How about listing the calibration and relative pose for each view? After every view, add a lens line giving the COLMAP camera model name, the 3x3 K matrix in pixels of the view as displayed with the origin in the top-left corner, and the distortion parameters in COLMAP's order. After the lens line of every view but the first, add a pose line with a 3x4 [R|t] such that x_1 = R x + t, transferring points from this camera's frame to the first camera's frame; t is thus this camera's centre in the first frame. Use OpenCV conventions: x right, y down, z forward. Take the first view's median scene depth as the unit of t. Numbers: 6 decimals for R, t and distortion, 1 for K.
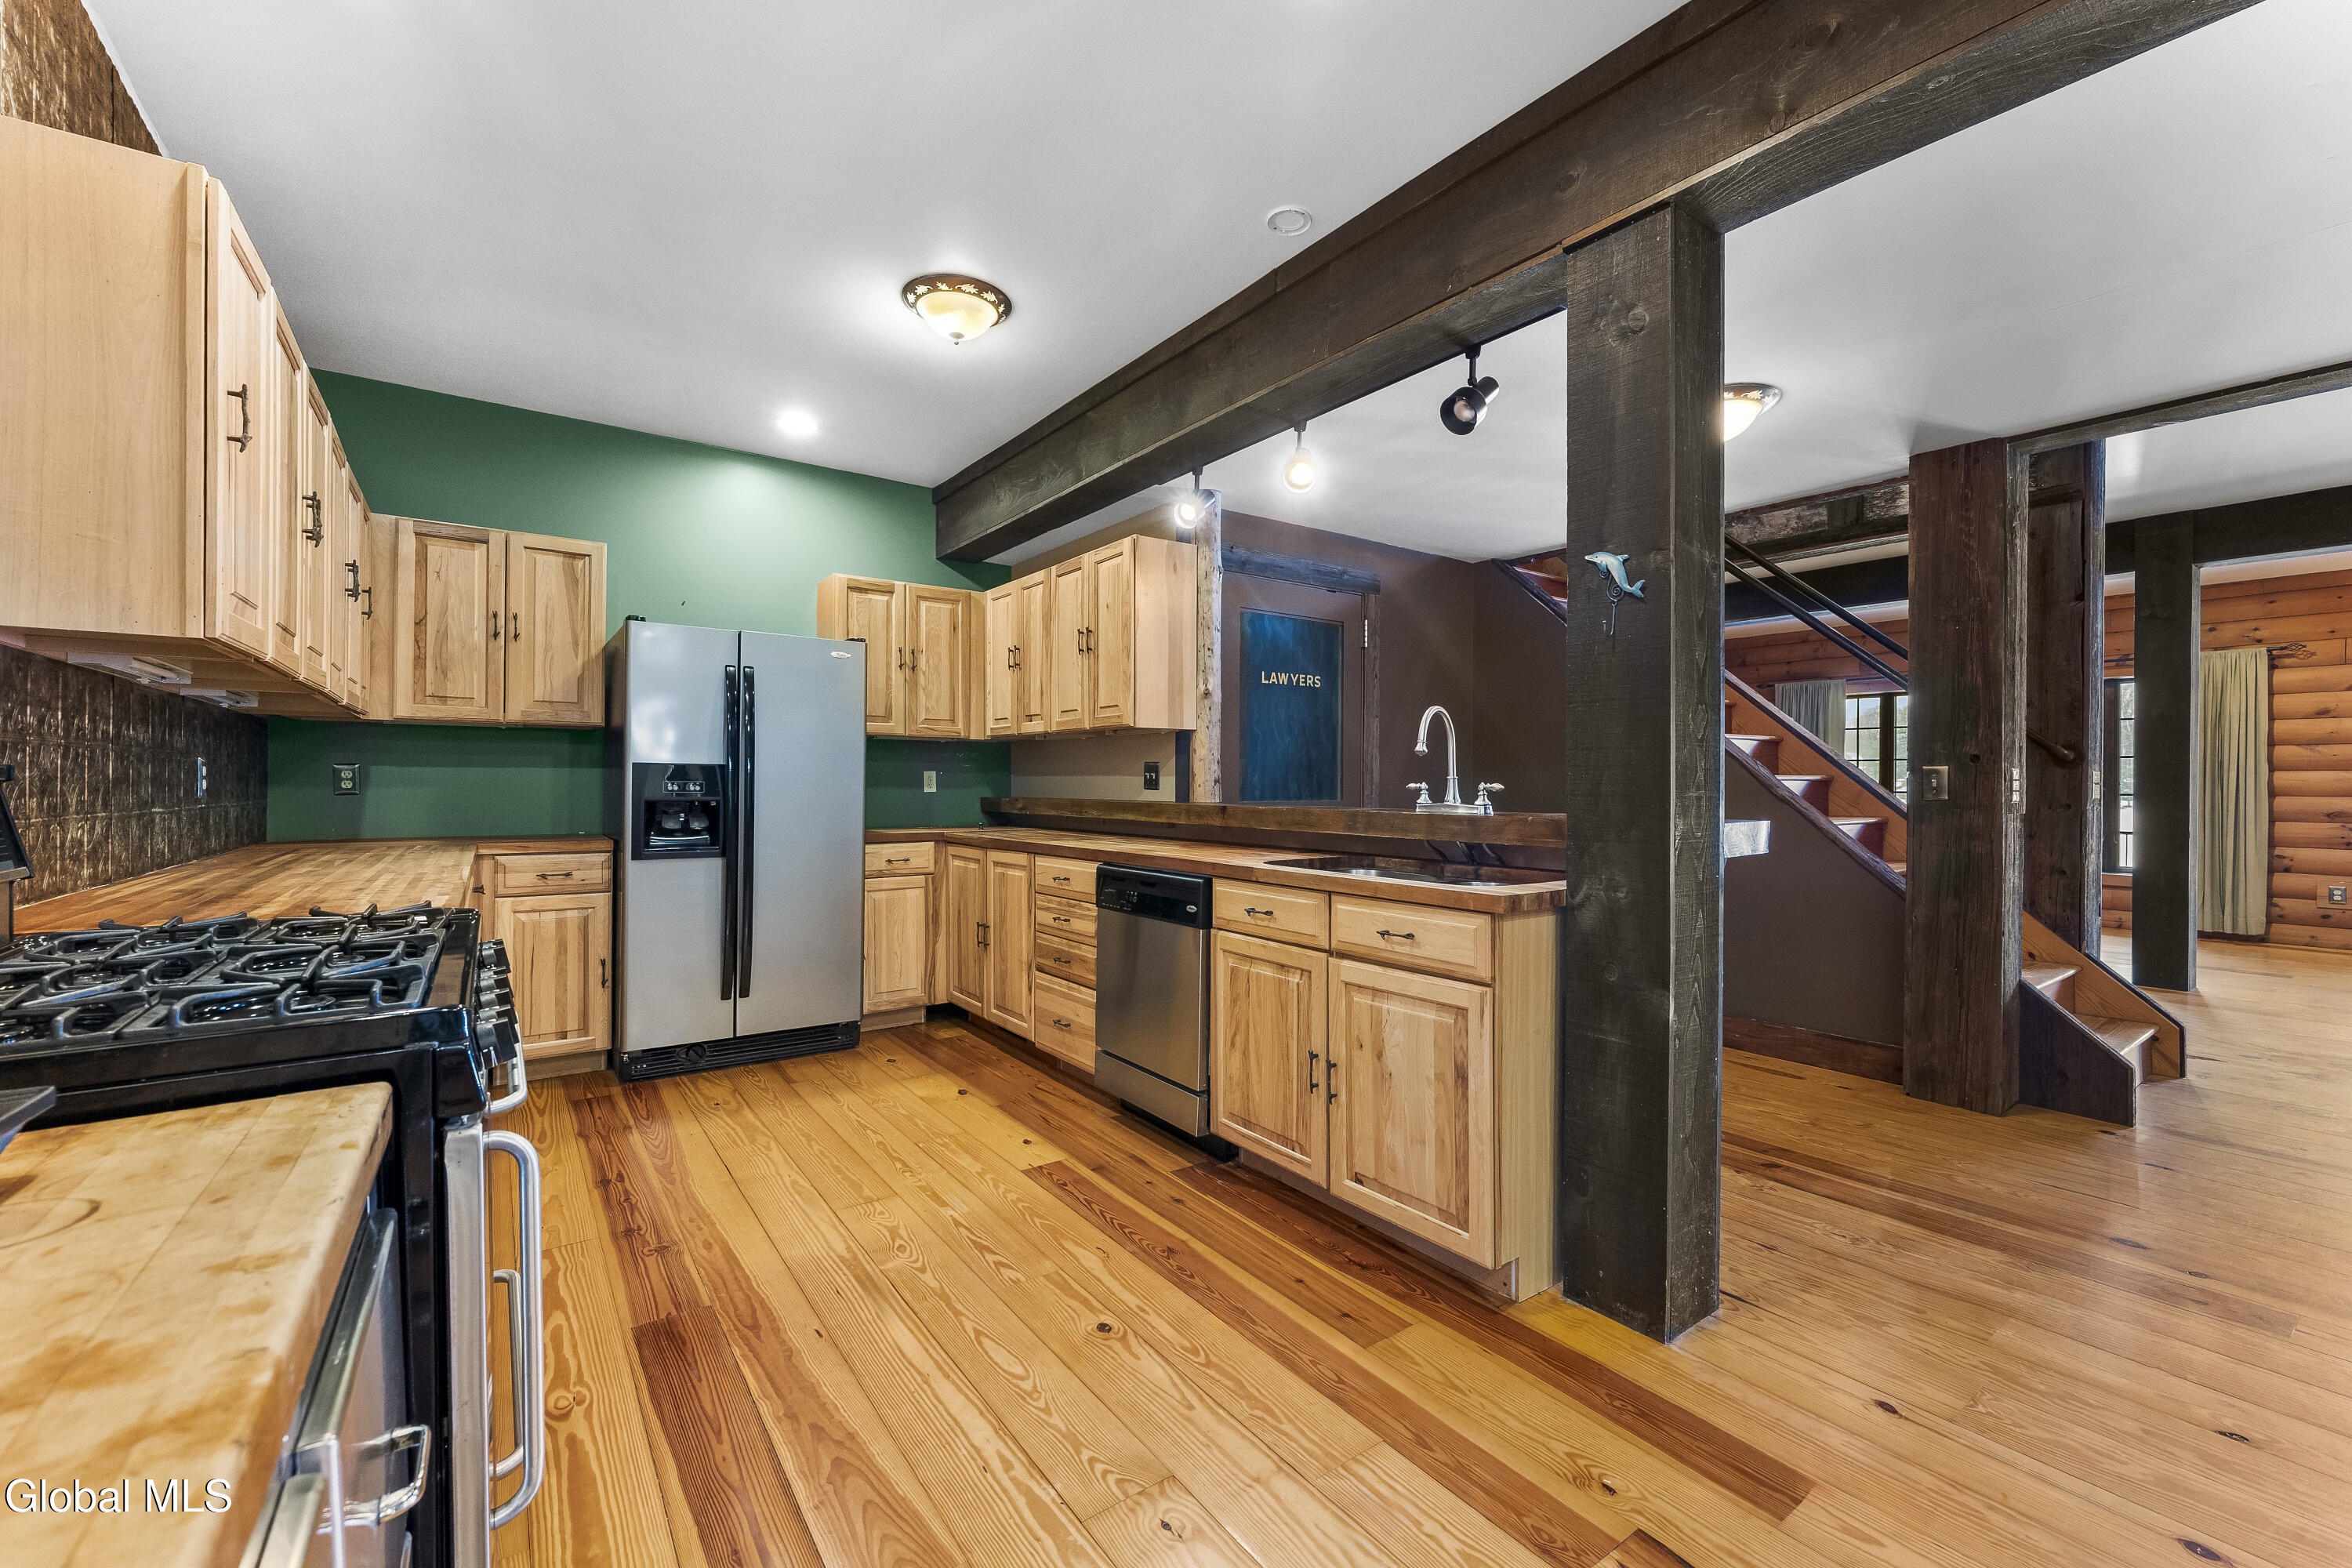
lens RADIAL K [[961.4, 0, 1175.7], [0, 961.4, 785.8], [0, 0, 1]] dist [-0.000303, 0.000149]
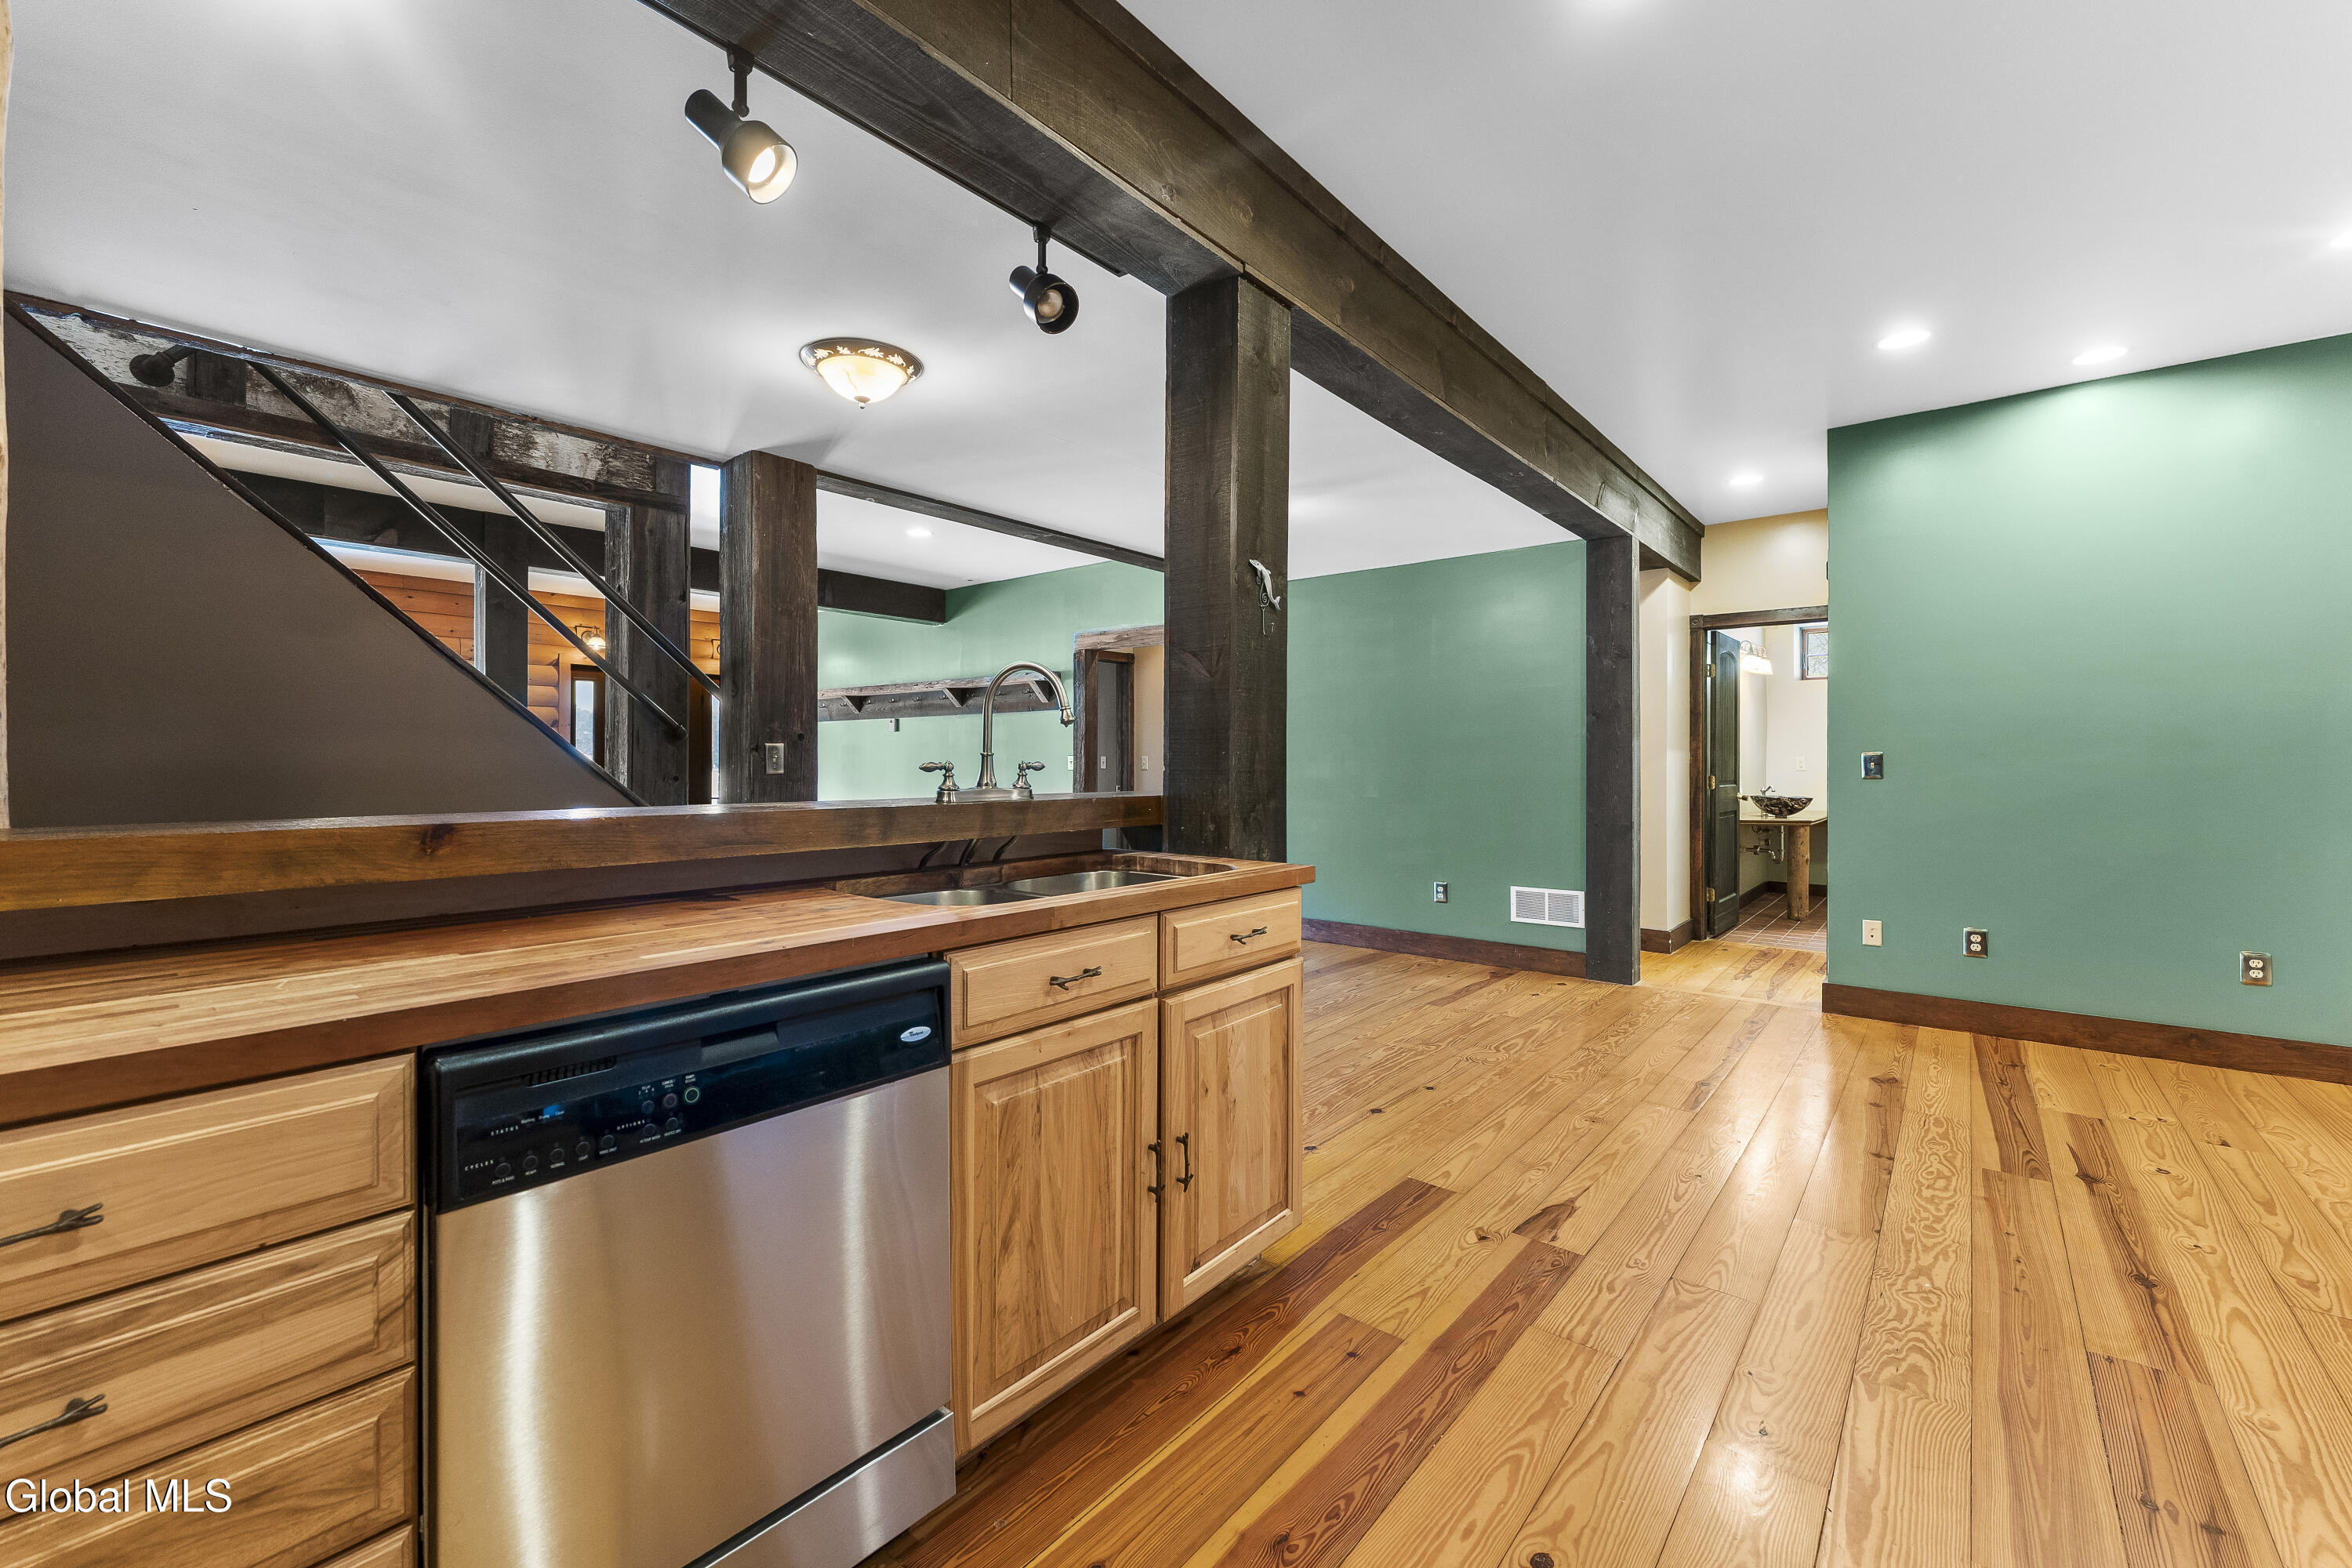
lens RADIAL K [[961.4, 0, 1175.0], [0, 961.4, 762.3], [0, 0, 1]] dist [-0.000303, 0.000149]
pose [[-0.258969, -0.005352, 0.965871, -0.524478], [0.000135, 0.999984, 0.005578, -0.006157], [-0.965886, 0.001575, -0.258964, 1.132626]]
